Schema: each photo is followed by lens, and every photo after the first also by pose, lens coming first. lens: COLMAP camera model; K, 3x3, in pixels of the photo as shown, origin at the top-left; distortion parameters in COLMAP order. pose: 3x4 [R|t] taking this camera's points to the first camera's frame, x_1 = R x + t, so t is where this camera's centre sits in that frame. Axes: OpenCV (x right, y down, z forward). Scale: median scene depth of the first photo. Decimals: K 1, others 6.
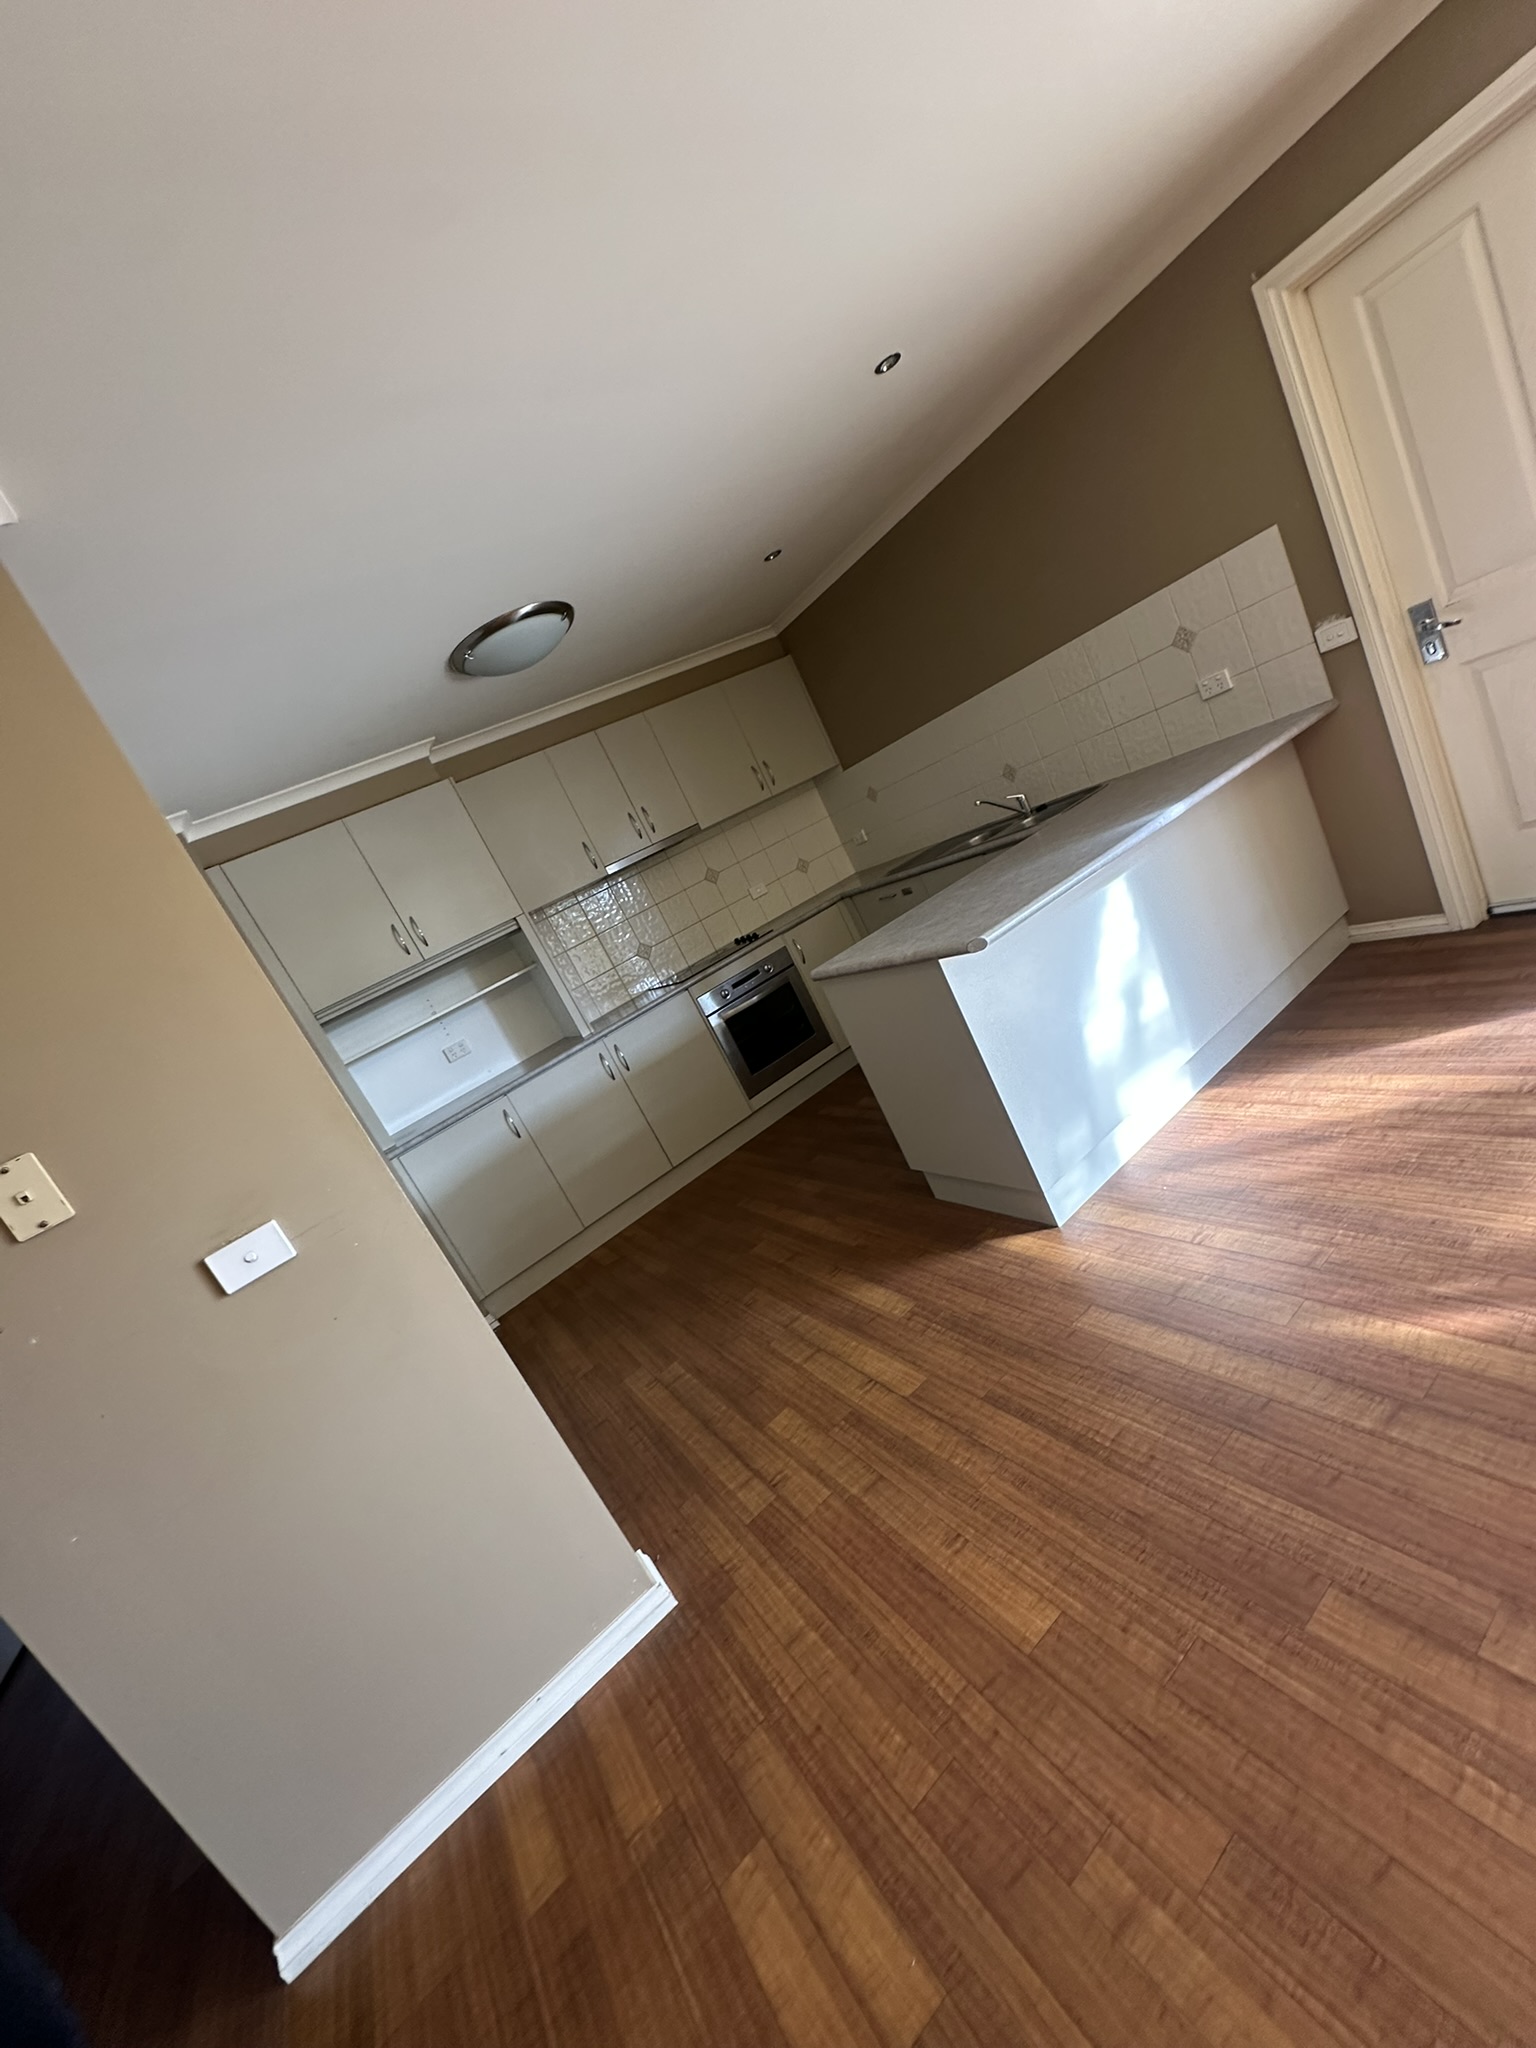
lens RADIAL K [[816.7, 0, 768.0], [0, 816.7, 1024.0], [0, 0, 1]] dist [-0.000229, -0.000149]
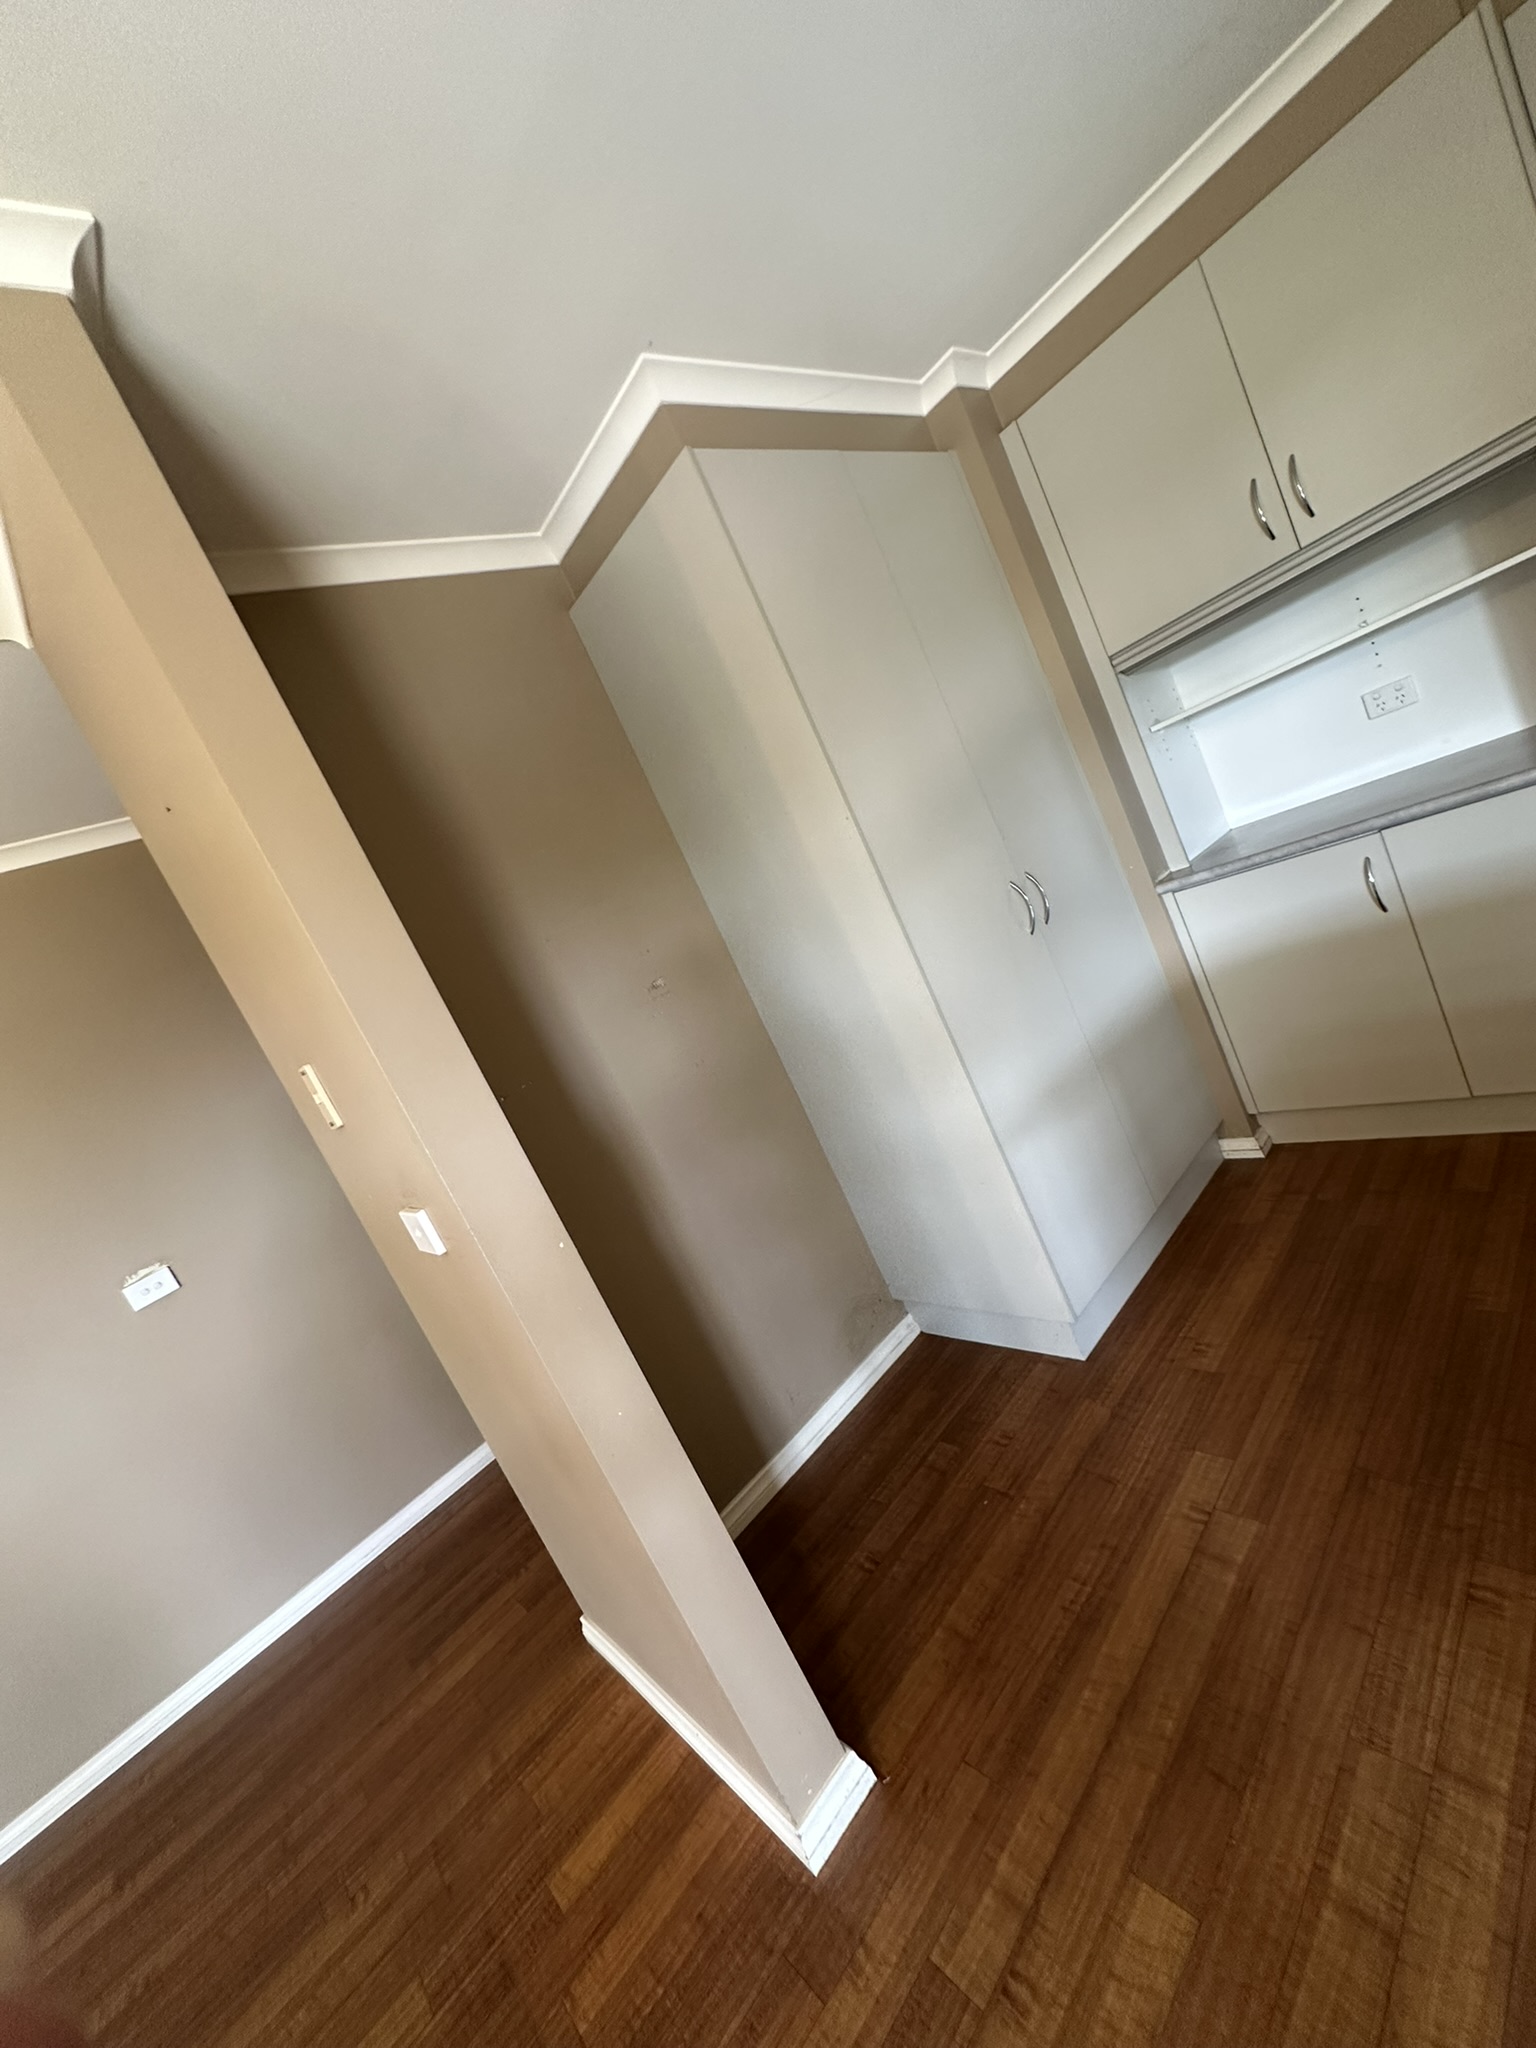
lens RADIAL K [[816.7, 0, 768.0], [0, 816.7, 1024.0], [0, 0, 1]] dist [-0.000229, -0.000149]
pose [[0.320383, 0.471931, -0.821362, 0.073604], [0.113235, 0.841770, 0.527826, -0.196973], [0.940496, -0.262114, 0.216250, 0.682380]]
